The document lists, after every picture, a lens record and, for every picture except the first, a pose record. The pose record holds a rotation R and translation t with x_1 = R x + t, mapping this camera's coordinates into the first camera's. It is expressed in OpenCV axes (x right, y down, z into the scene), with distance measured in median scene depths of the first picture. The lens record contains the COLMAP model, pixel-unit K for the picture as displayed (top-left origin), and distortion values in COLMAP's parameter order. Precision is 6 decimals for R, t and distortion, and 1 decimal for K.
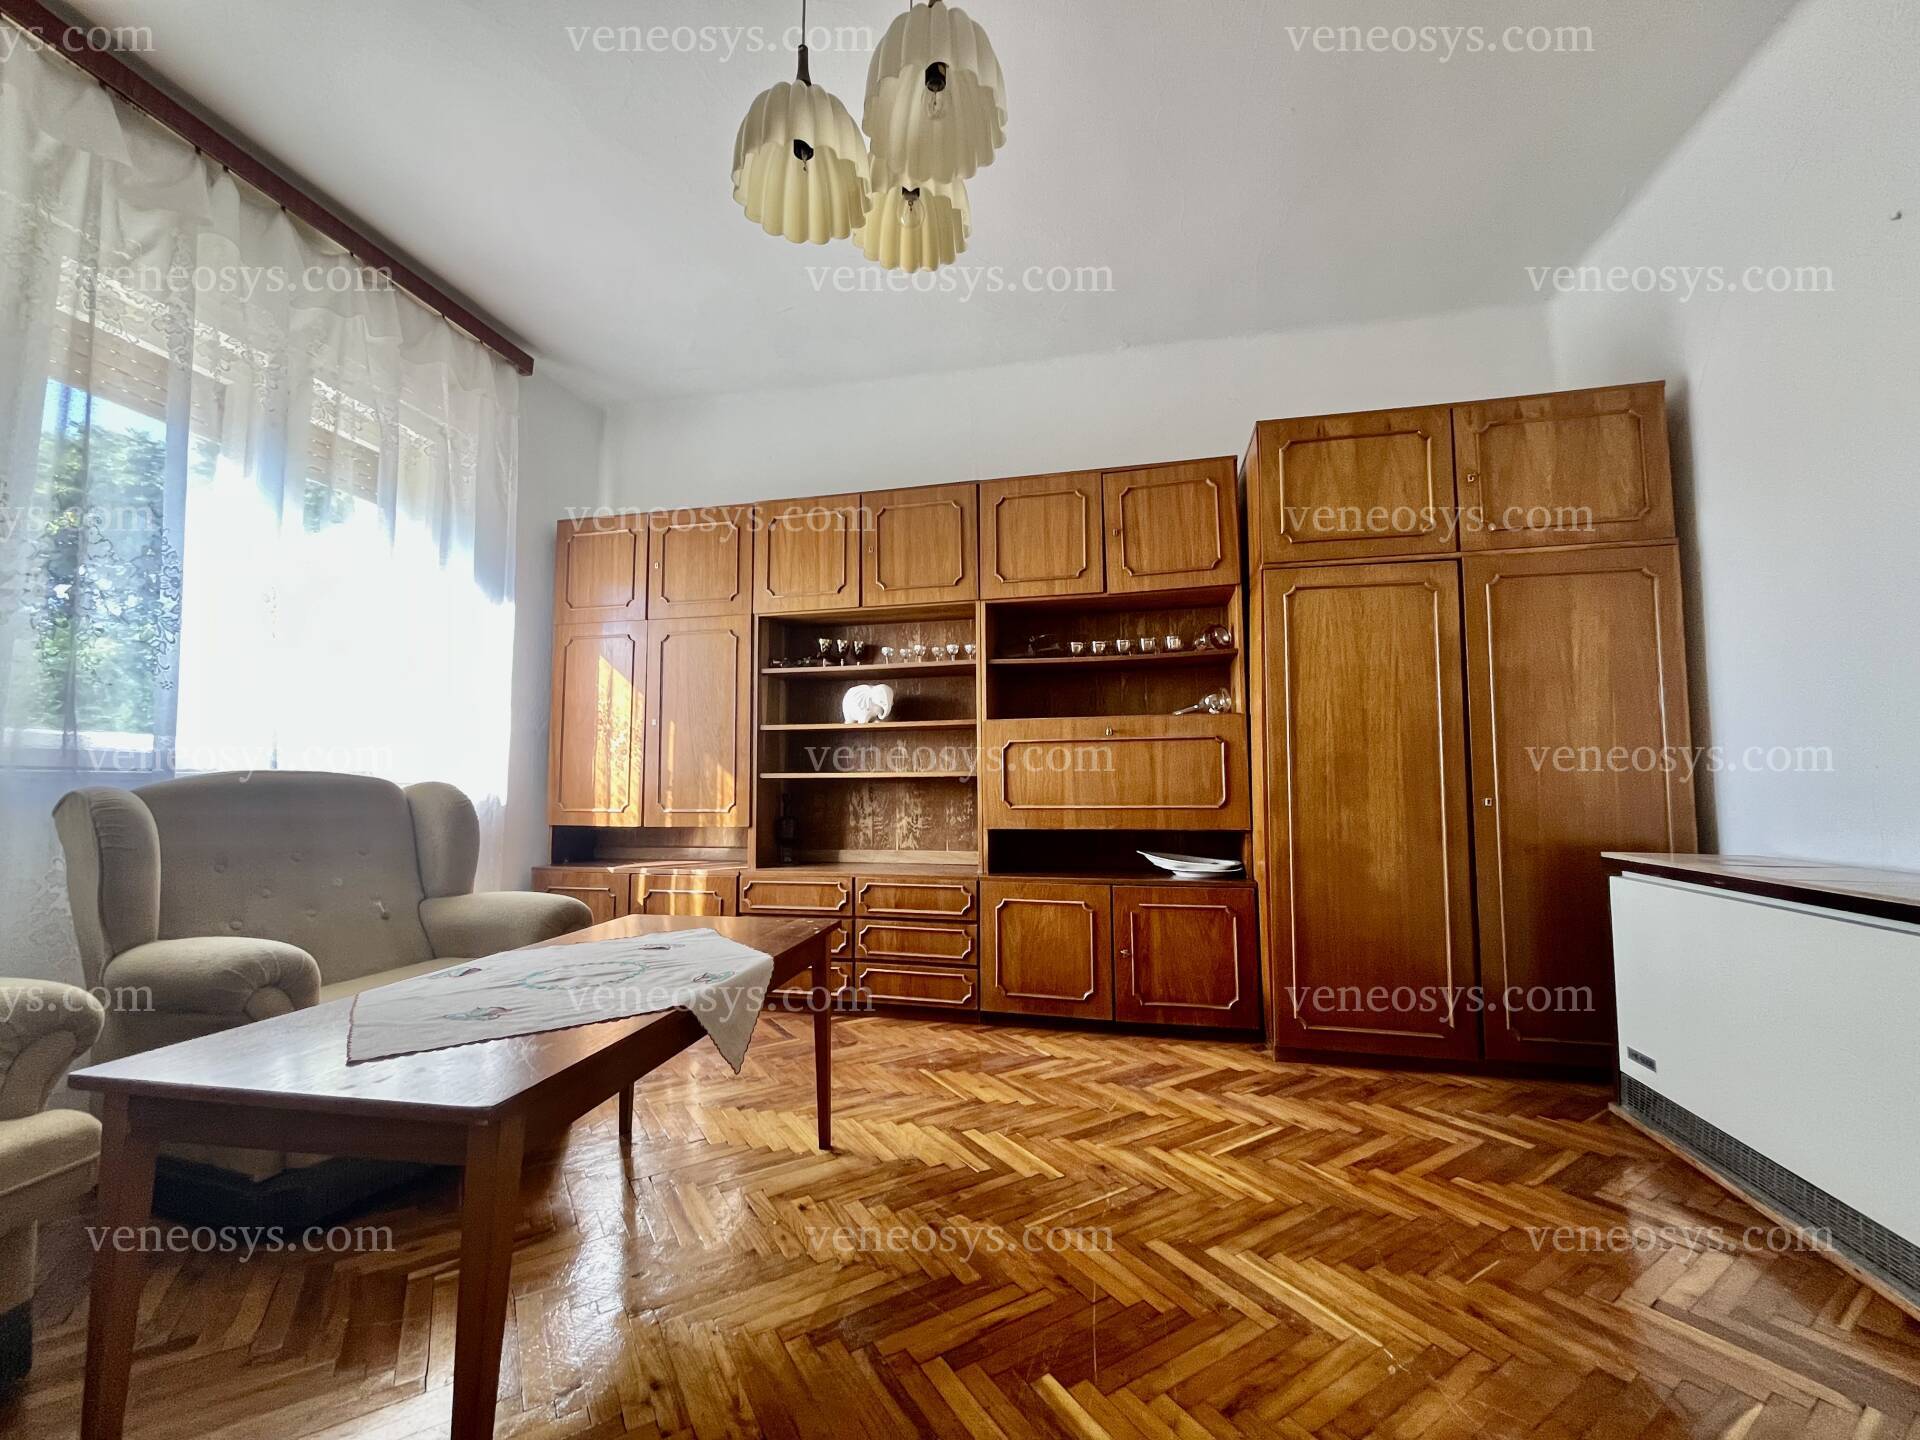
lens RADIAL K [[777.3, 0, 956.6], [0, 777.3, 722.0], [0, 0, 1]] dist [-0.003879, 0.000254]
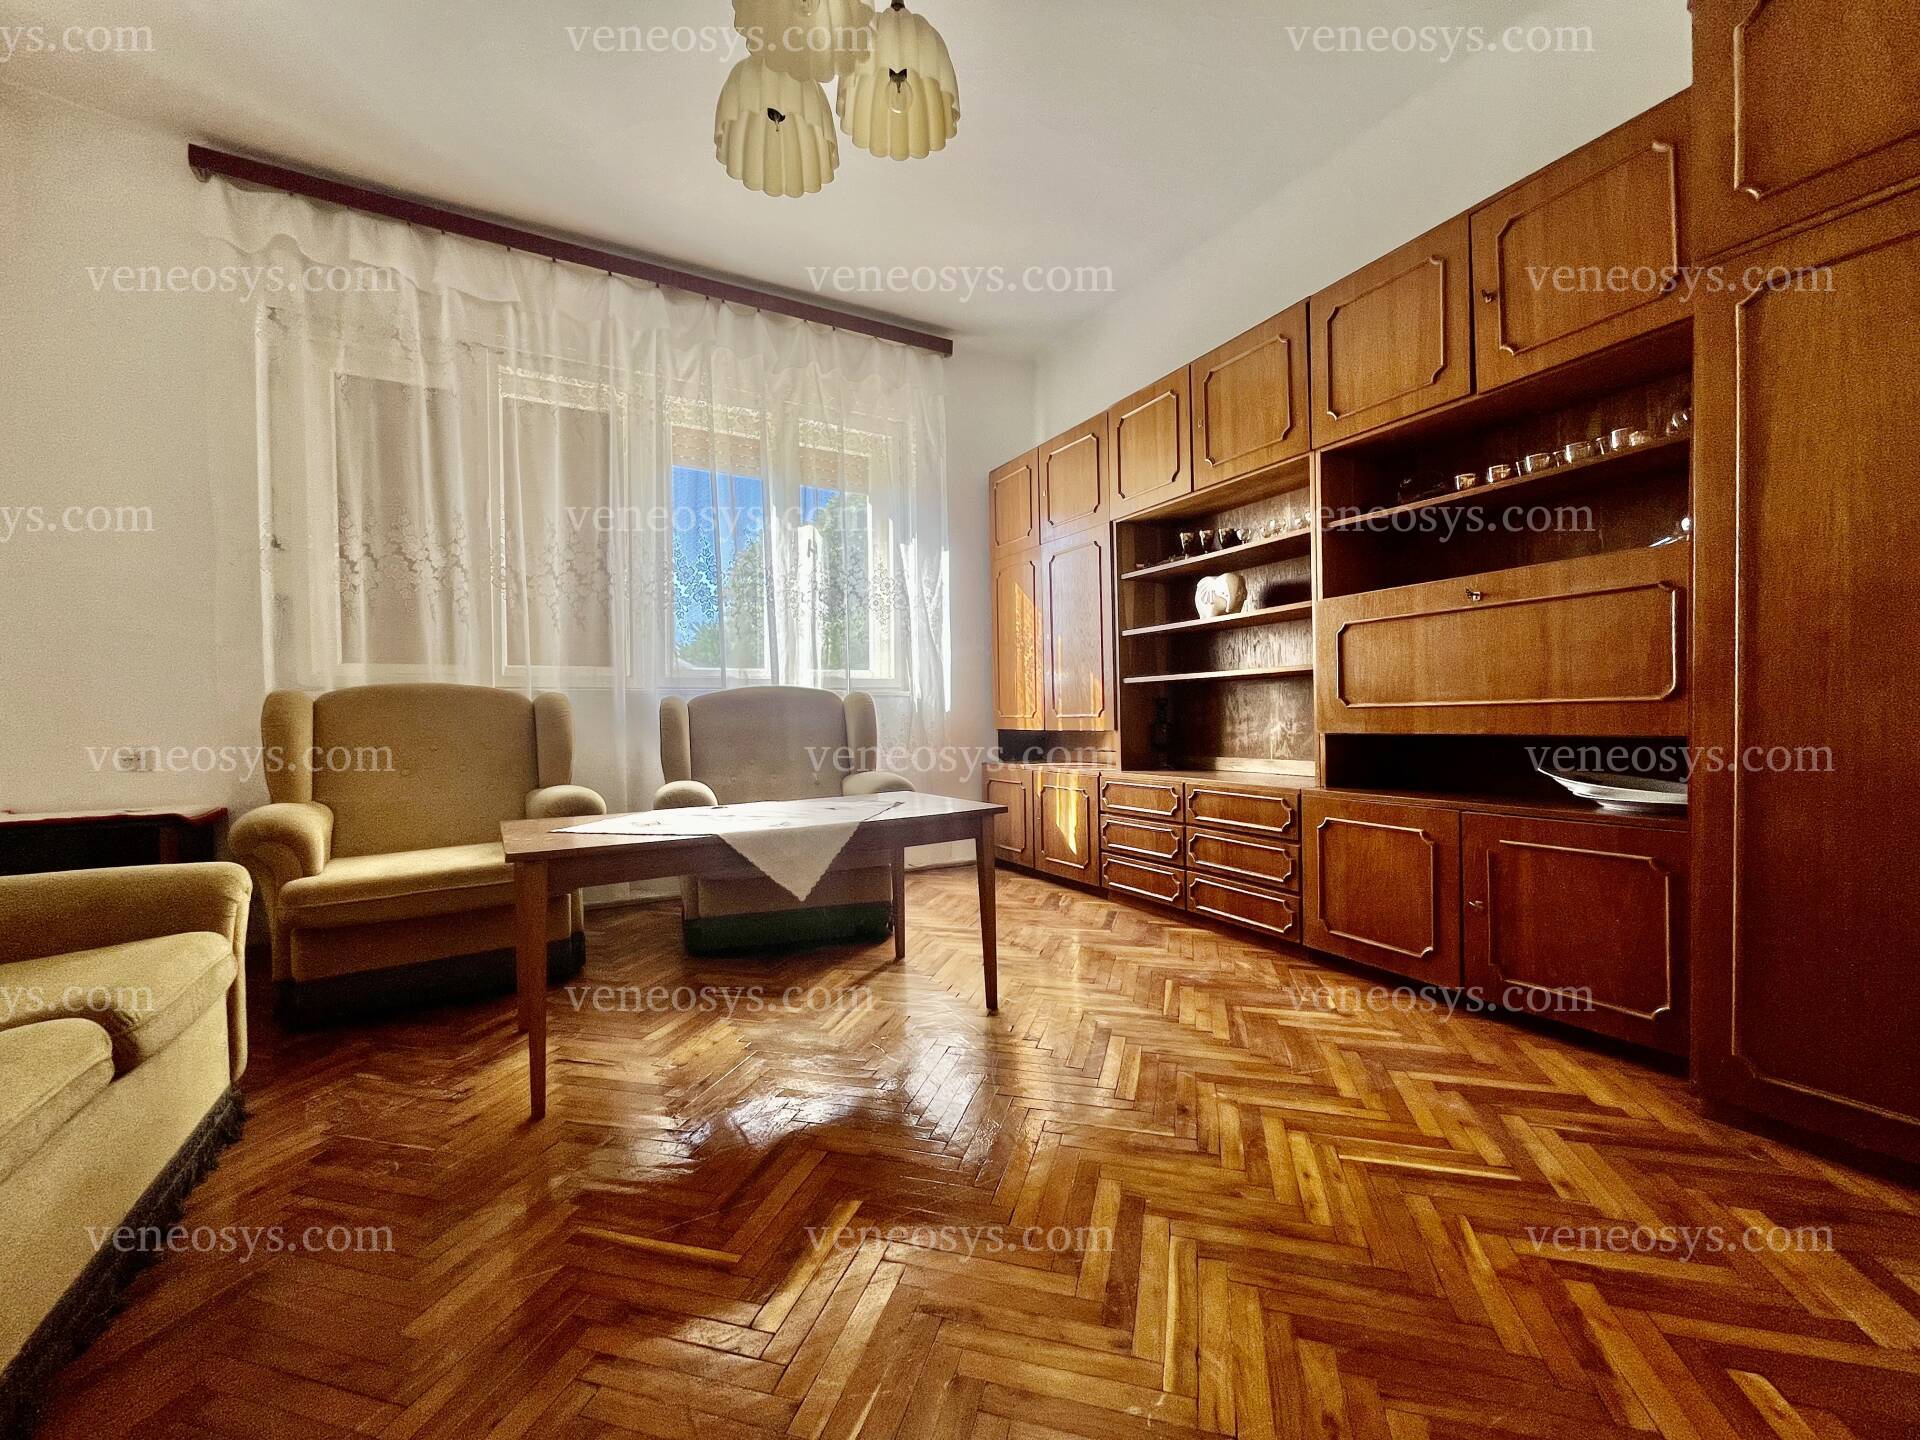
lens RADIAL K [[777.3, 0, 956.6], [0, 777.3, 722.0], [0, 0, 1]] dist [-0.003879, 0.000254]
pose [[0.665543, -0.000657, -0.746359, 0.394801], [0.074819, 0.995021, 0.065842, 0.043164], [0.742600, -0.099662, 0.662279, 0.173018]]
